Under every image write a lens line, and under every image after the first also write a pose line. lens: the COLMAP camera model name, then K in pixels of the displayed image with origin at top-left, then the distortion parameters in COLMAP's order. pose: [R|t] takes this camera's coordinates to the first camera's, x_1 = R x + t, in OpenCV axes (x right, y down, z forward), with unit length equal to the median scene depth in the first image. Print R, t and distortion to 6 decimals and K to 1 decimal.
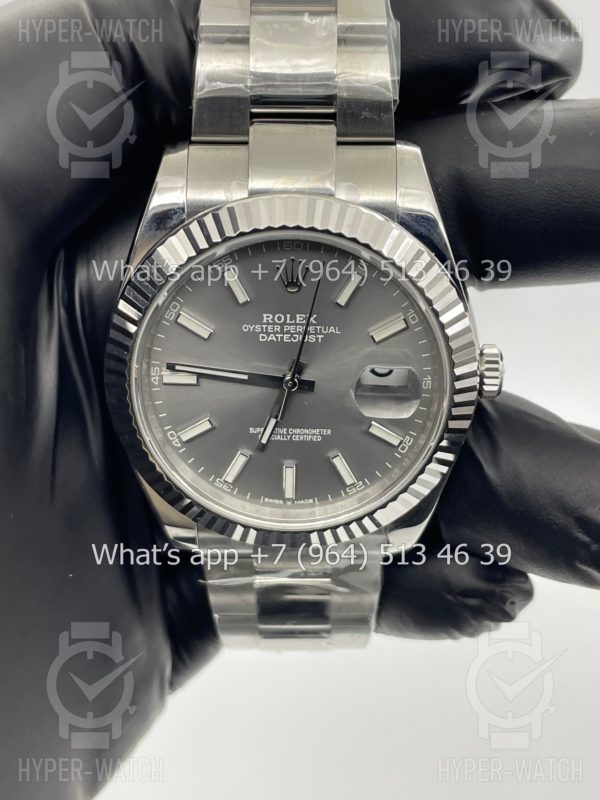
lens RADIAL K [[1255.9, 0, 301.9], [0, 1255.9, 401.2], [0, 0, 1]] dist [0.062916, 0.000000]
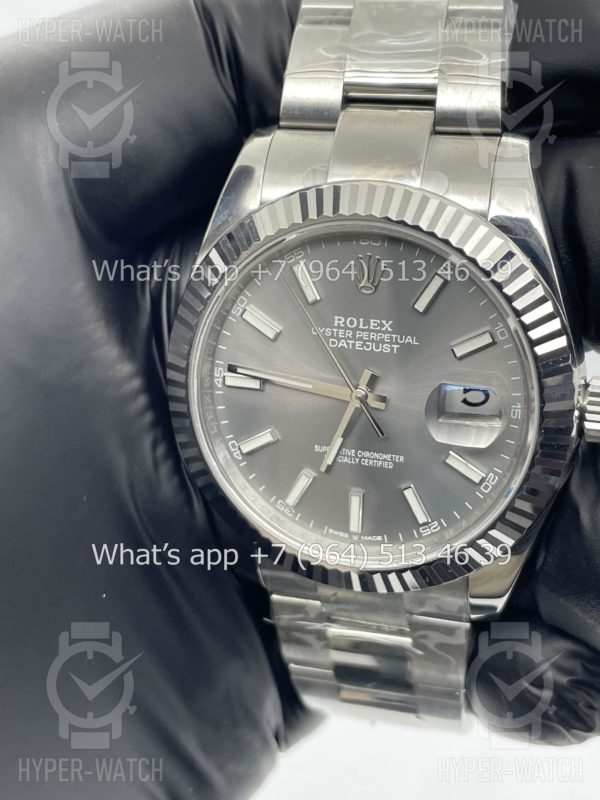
lens RADIAL K [[1255.9, 0, 301.3], [0, 1255.9, 399.2], [0, 0, 1]] dist [0.062916, 0.000000]
pose [[0.960723, 0.088716, -0.262947, 0.183015], [-0.114305, 0.989918, -0.083644, 0.065281], [0.252875, 0.110415, 0.961178, 0.137122]]
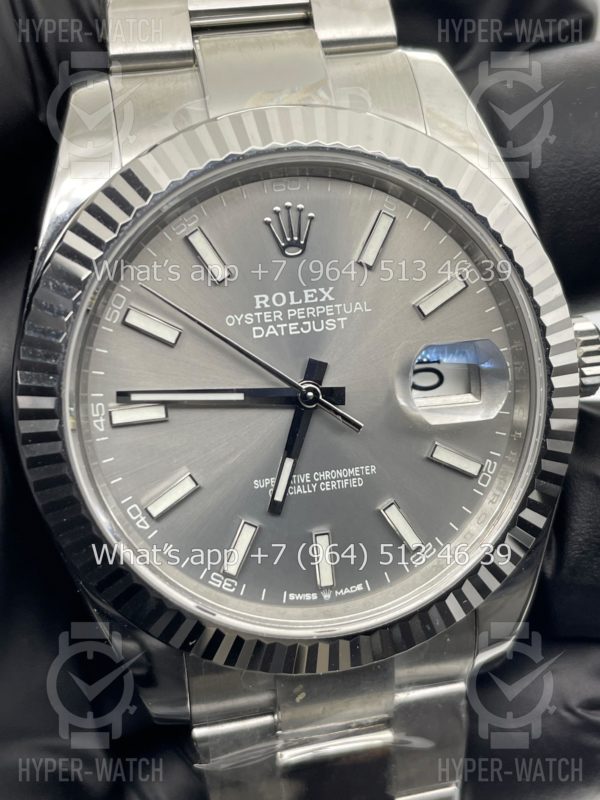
lens RADIAL K [[1255.9, 0, 304.7], [0, 1255.9, 397.4], [0, 0, 1]] dist [0.062916, 0.000000]
pose [[0.978069, -0.131827, 0.161254, -0.116057], [0.169488, 0.953735, -0.248322, 0.147414], [-0.121058, 0.270207, 0.955161, 0.370612]]
